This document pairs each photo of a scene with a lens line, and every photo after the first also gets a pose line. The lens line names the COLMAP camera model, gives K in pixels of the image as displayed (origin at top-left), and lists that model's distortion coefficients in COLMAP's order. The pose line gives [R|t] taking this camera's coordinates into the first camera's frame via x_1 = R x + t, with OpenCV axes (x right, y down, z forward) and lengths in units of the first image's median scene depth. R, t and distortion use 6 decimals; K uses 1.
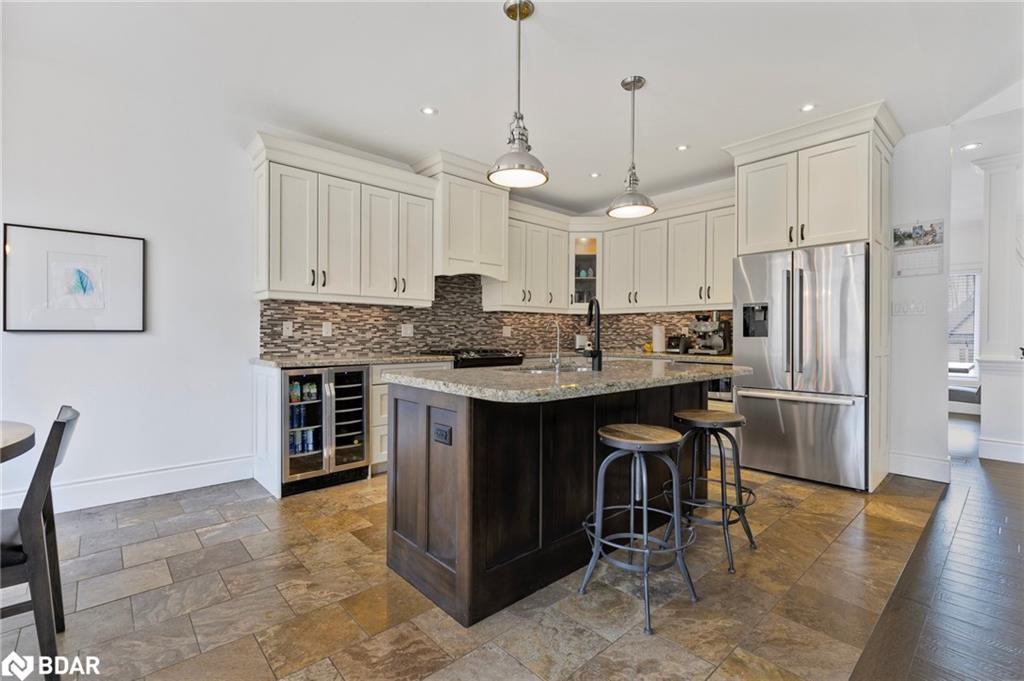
lens RADIAL K [[459.1, 0, 524.0], [0, 459.1, 335.0], [0, 0, 1]] dist [0.003017, -0.001971]
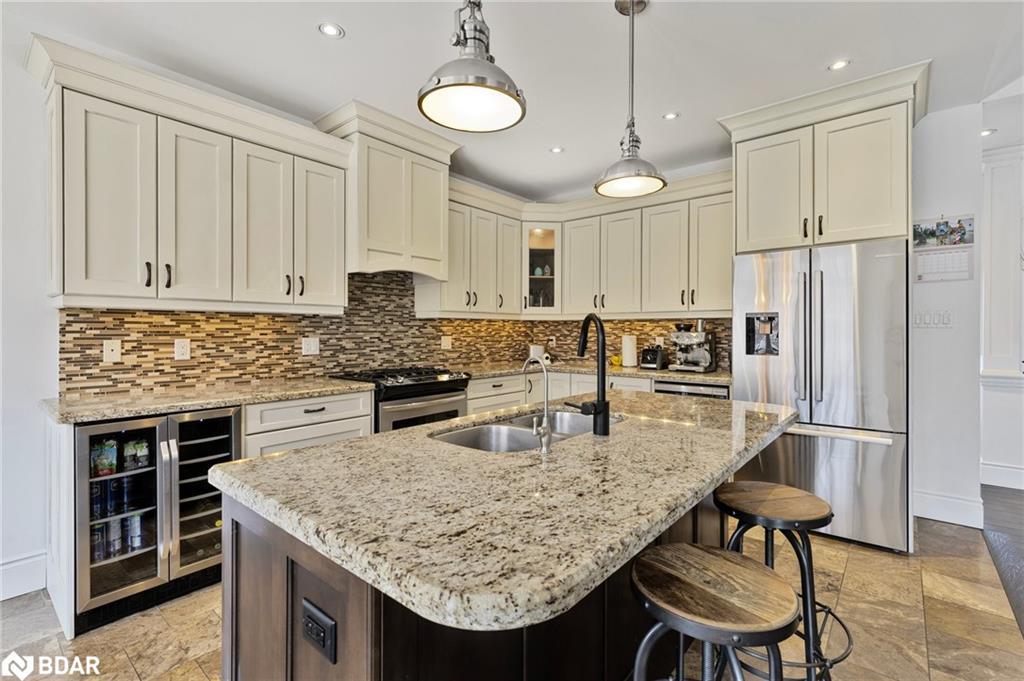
lens RADIAL K [[459.1, 0, 523.0], [0, 459.1, 331.1], [0, 0, 1]] dist [0.003017, -0.001971]
pose [[0.990826, -0.003937, 0.135085, -0.018238], [0.003802, 0.999992, 0.001261, -0.040137], [-0.135089, -0.000735, 0.990833, 0.261957]]
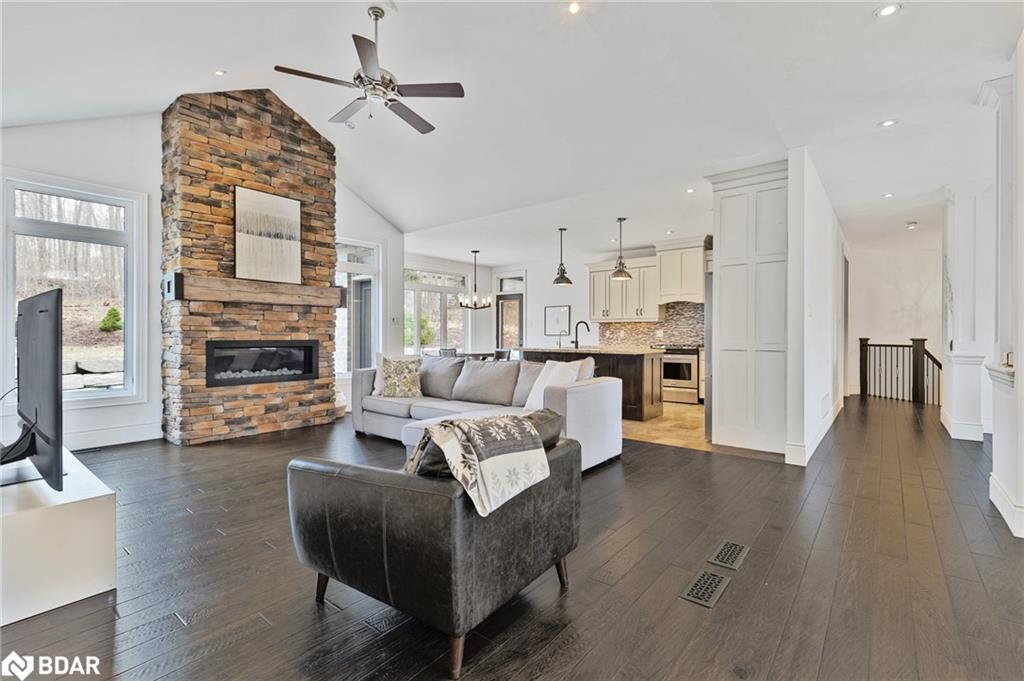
lens RADIAL K [[459.1, 0, 517.7], [0, 459.1, 336.9], [0, 0, 1]] dist [0.003017, -0.001971]
pose [[0.142350, -0.002796, -0.989812, 1.828188], [-0.001905, 0.999993, -0.003099, 0.011633], [0.989815, 0.002327, 0.142344, 0.167524]]
